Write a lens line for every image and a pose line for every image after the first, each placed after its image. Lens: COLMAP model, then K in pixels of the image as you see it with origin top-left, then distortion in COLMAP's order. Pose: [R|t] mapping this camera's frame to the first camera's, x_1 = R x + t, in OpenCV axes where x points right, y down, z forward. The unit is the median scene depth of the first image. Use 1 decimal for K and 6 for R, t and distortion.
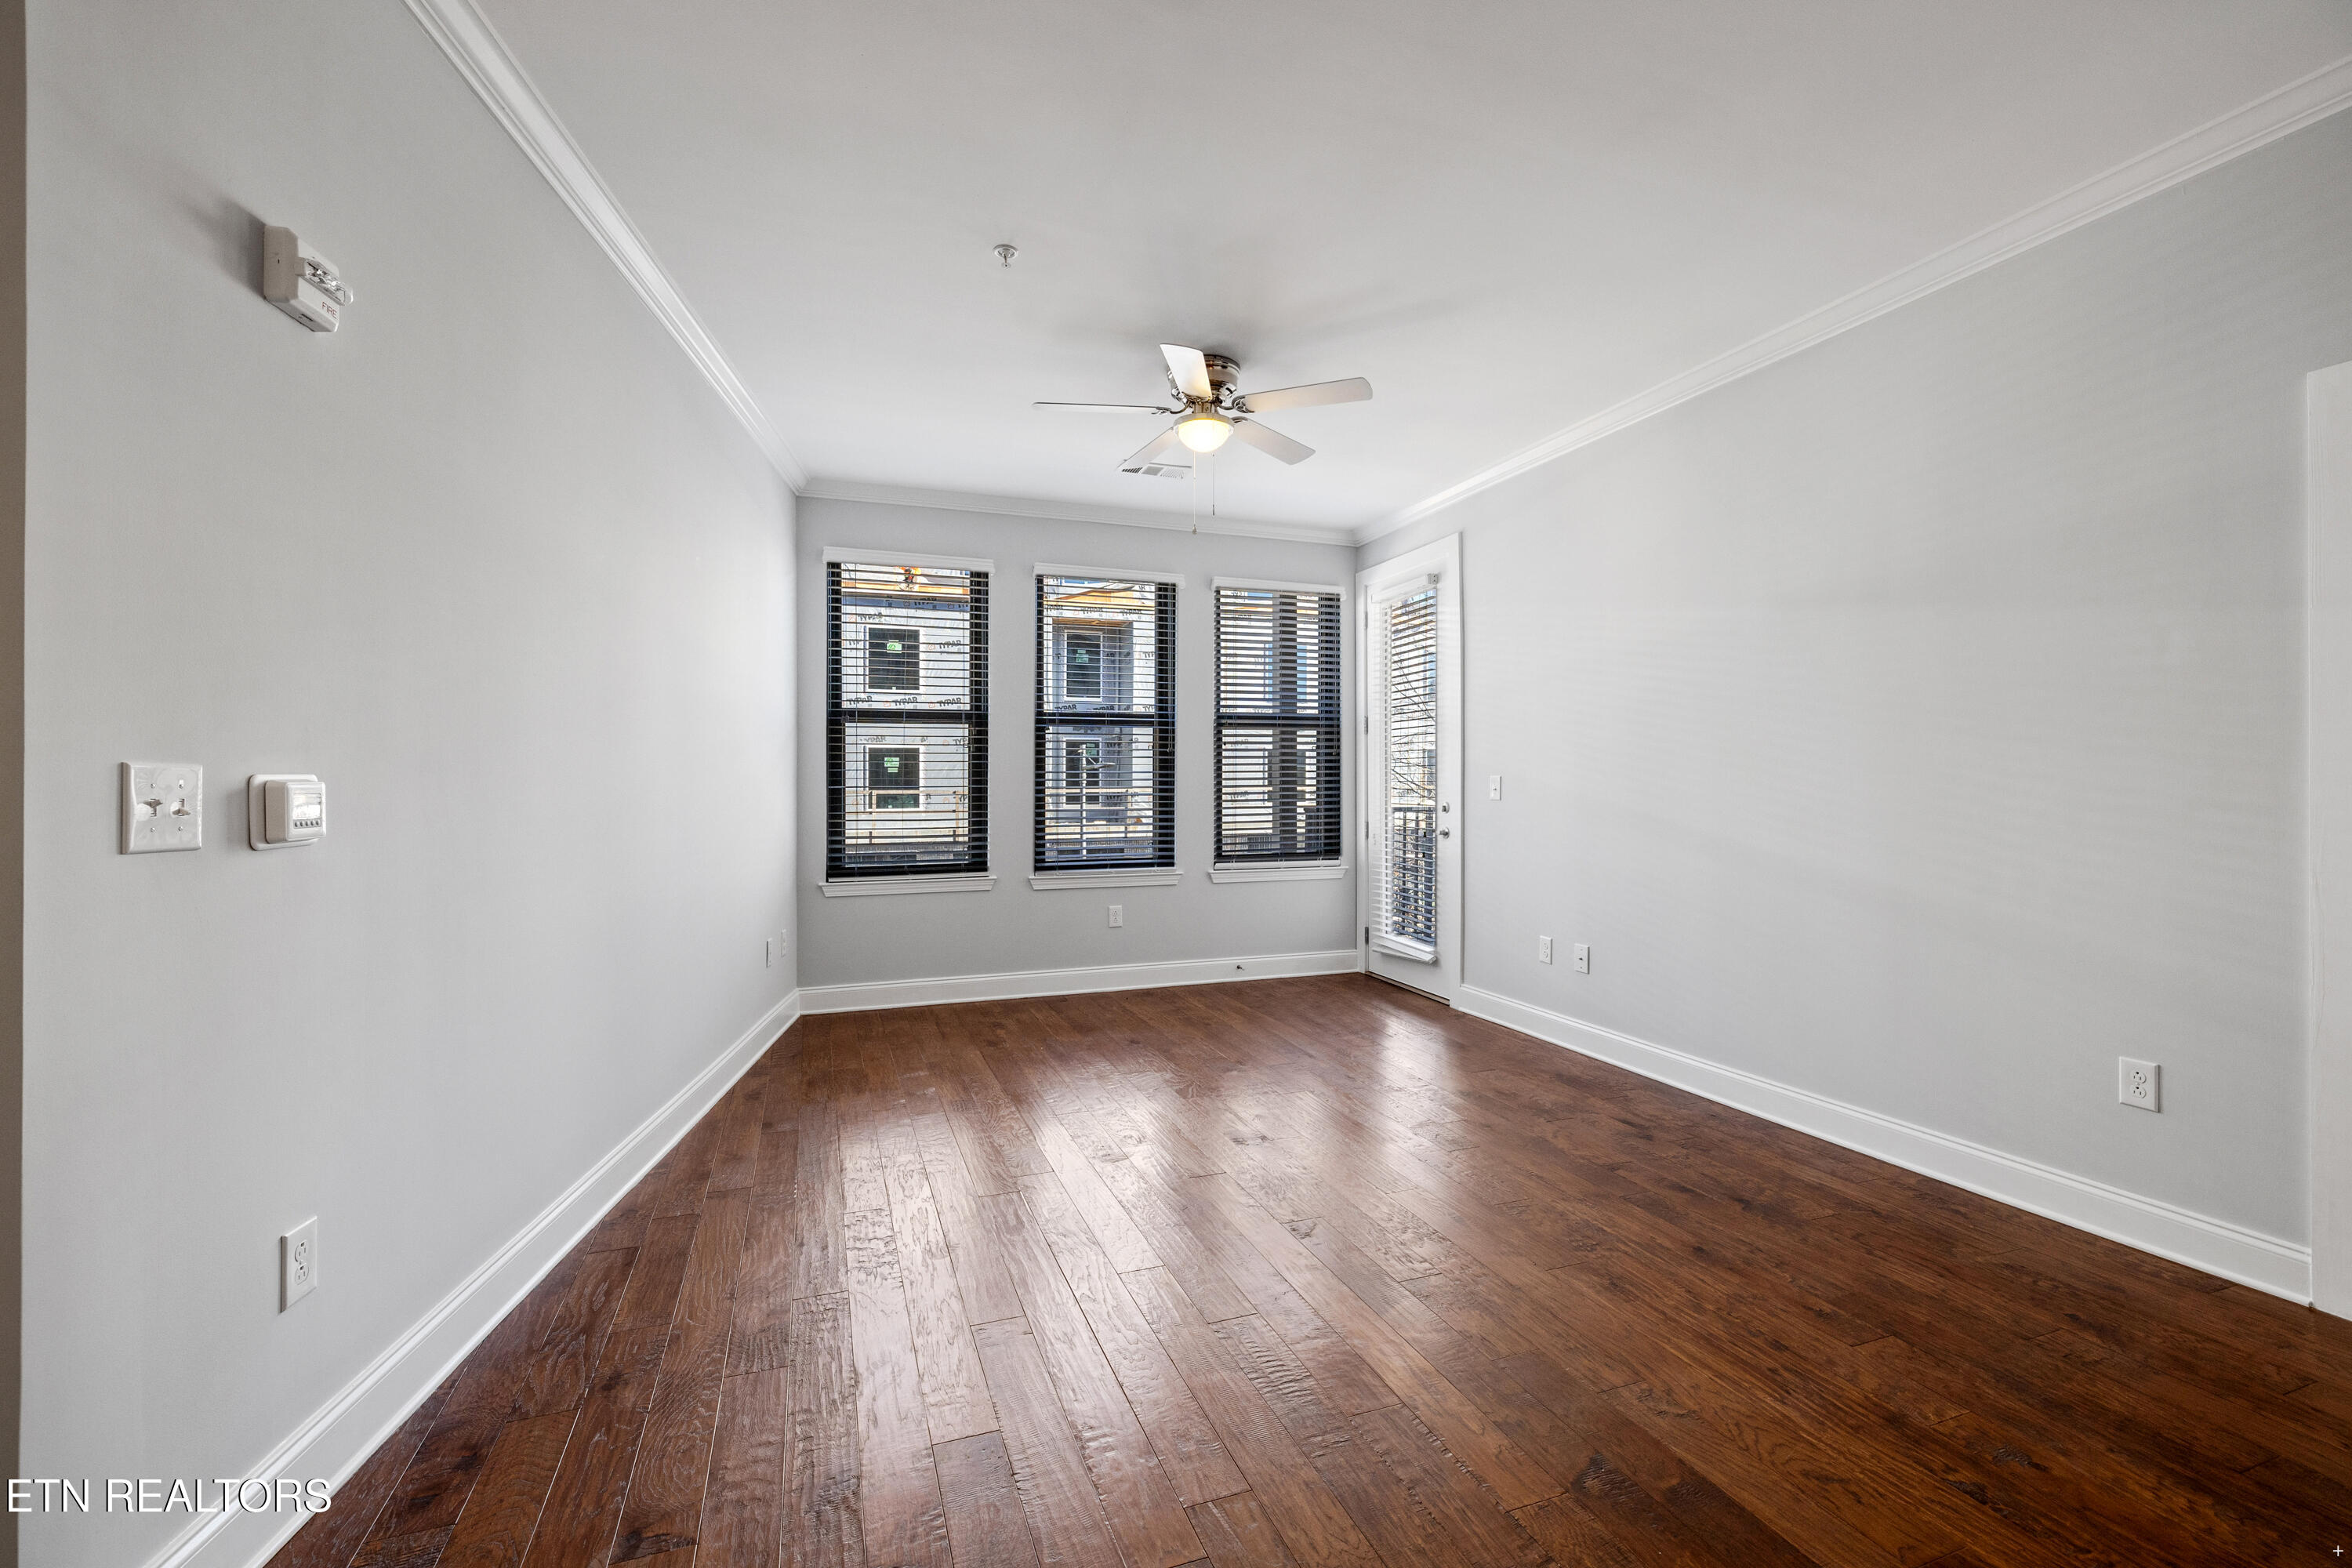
lens RADIAL K [[993.1, 0, 1176.0], [0, 993.1, 784.0], [0, 0, 1]] dist [-0.000537, 0.000089]
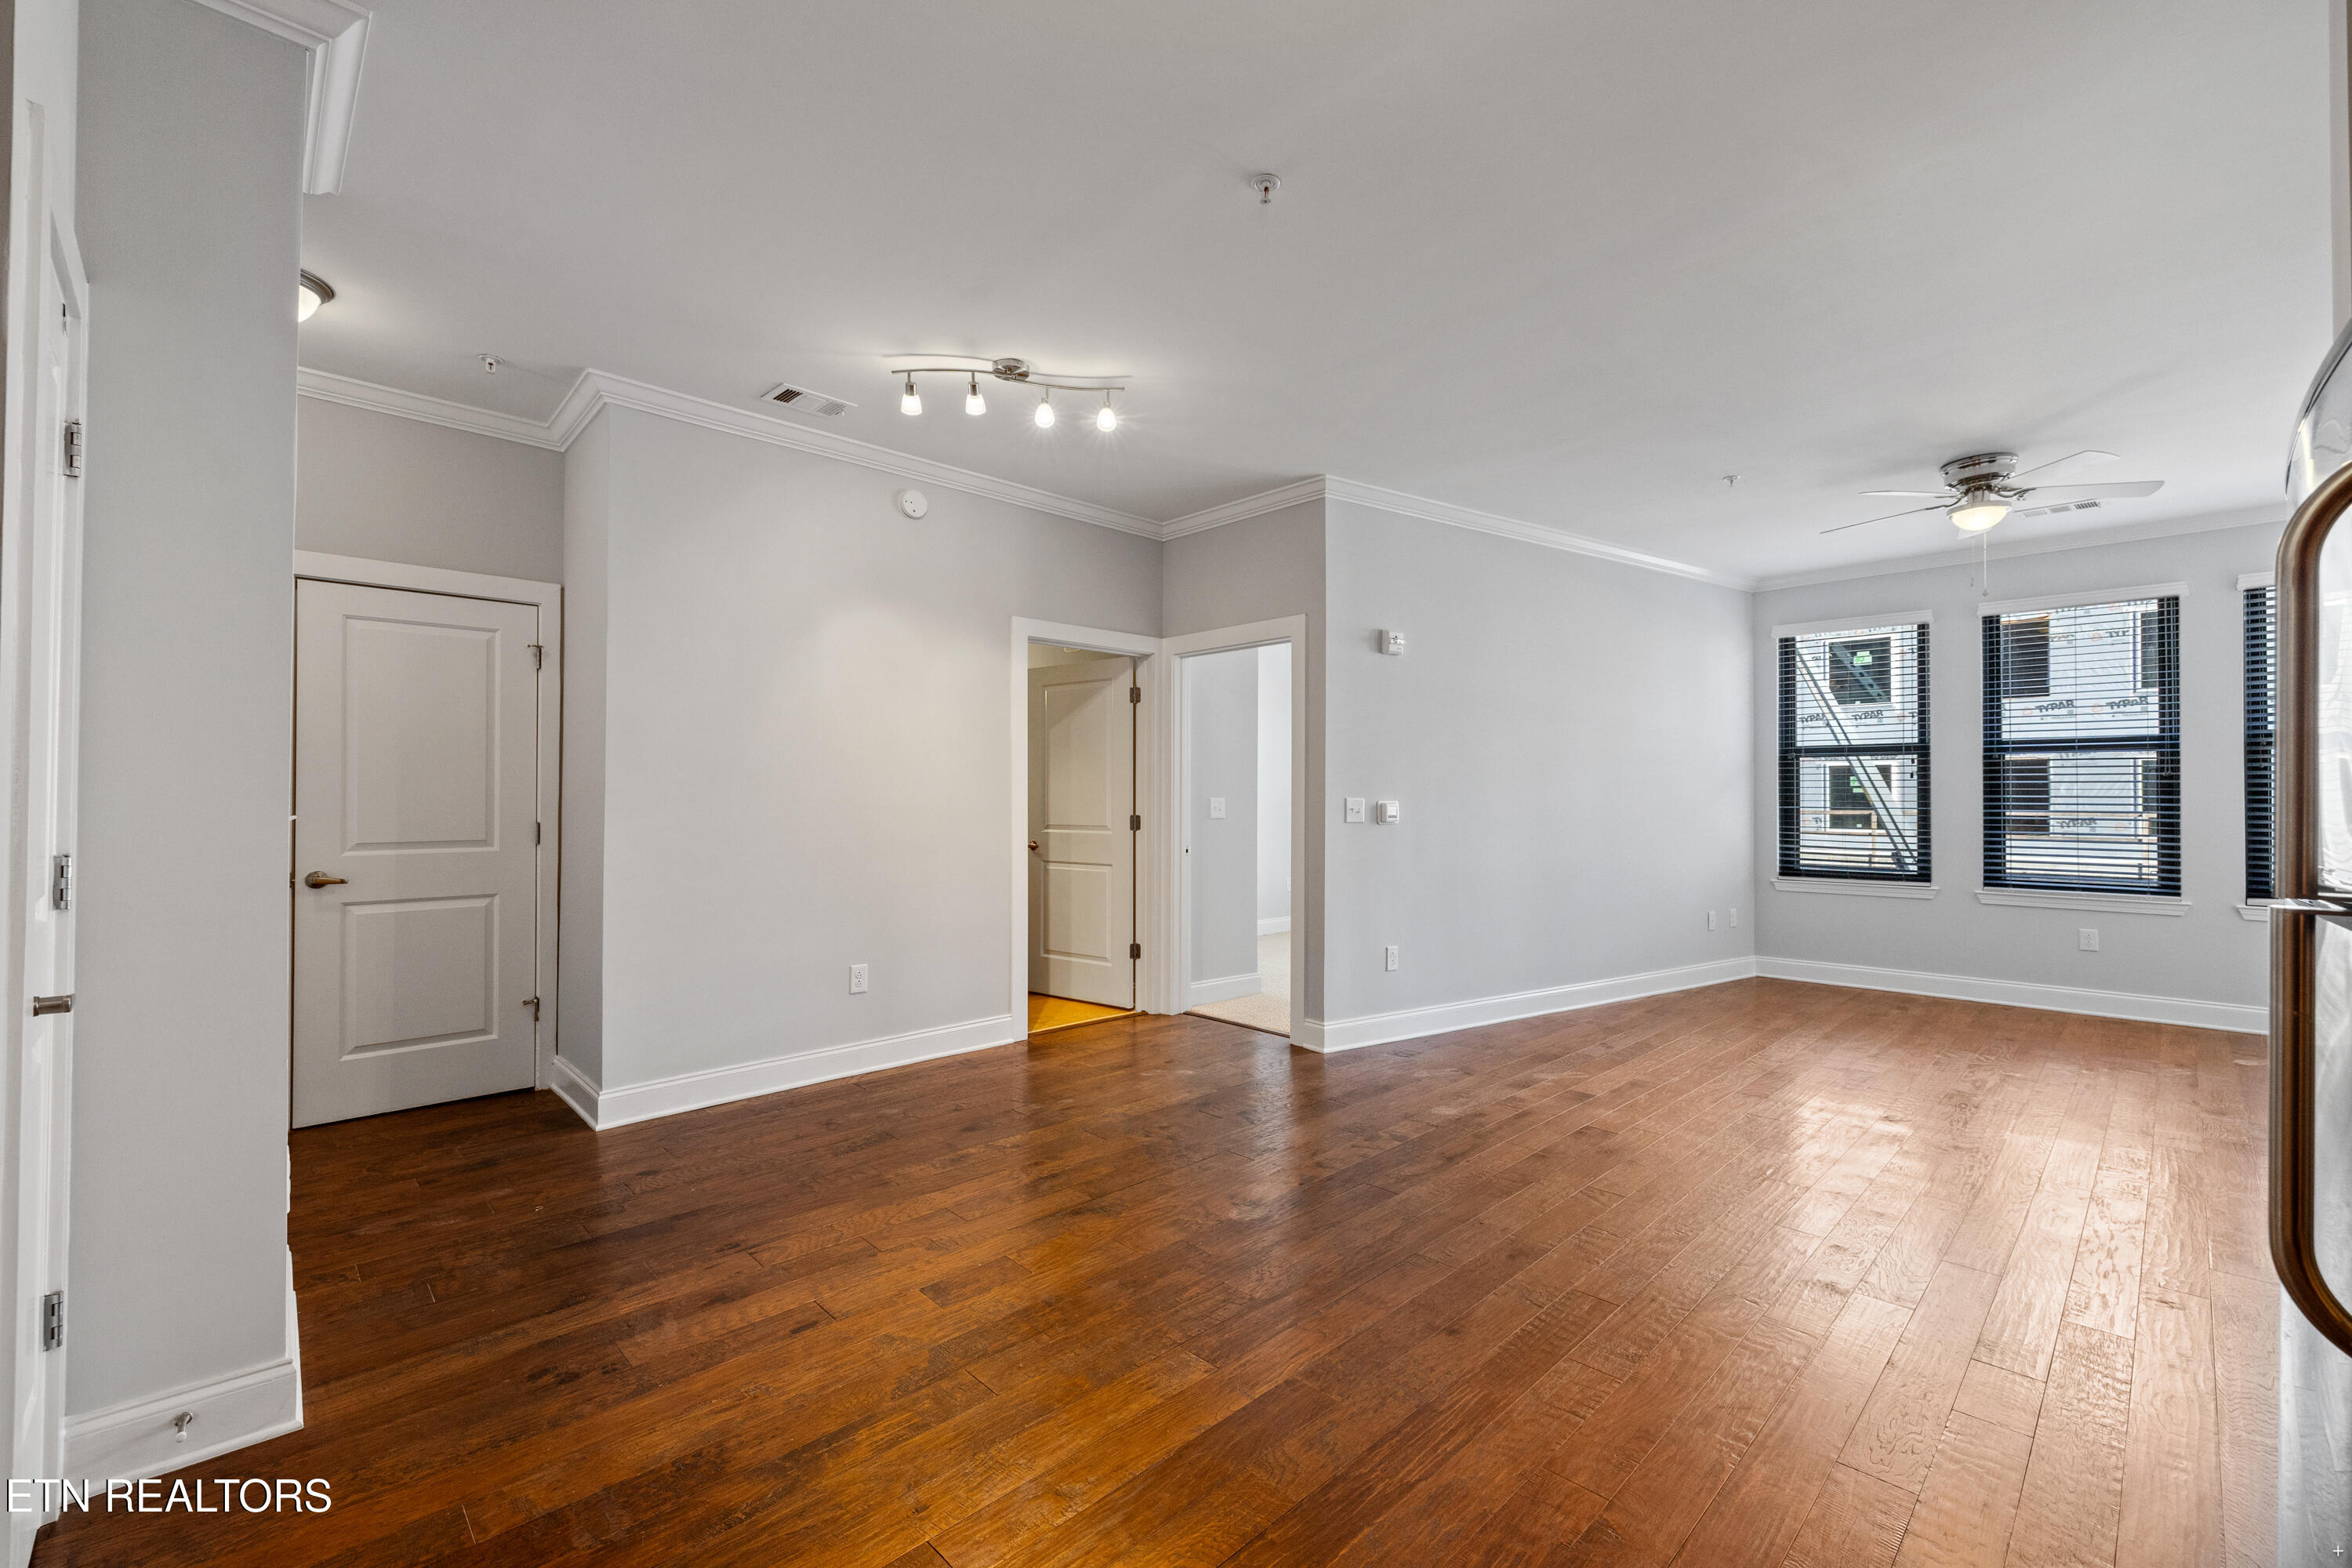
lens RADIAL K [[993.1, 0, 1176.0], [0, 993.1, 784.0], [0, 0, 1]] dist [-0.000537, 0.000089]
pose [[0.414220, -0.009521, -0.910127, 0.507710], [-0.006898, 0.999884, -0.013599, -0.004744], [0.910151, 0.011911, 0.414106, -0.274229]]
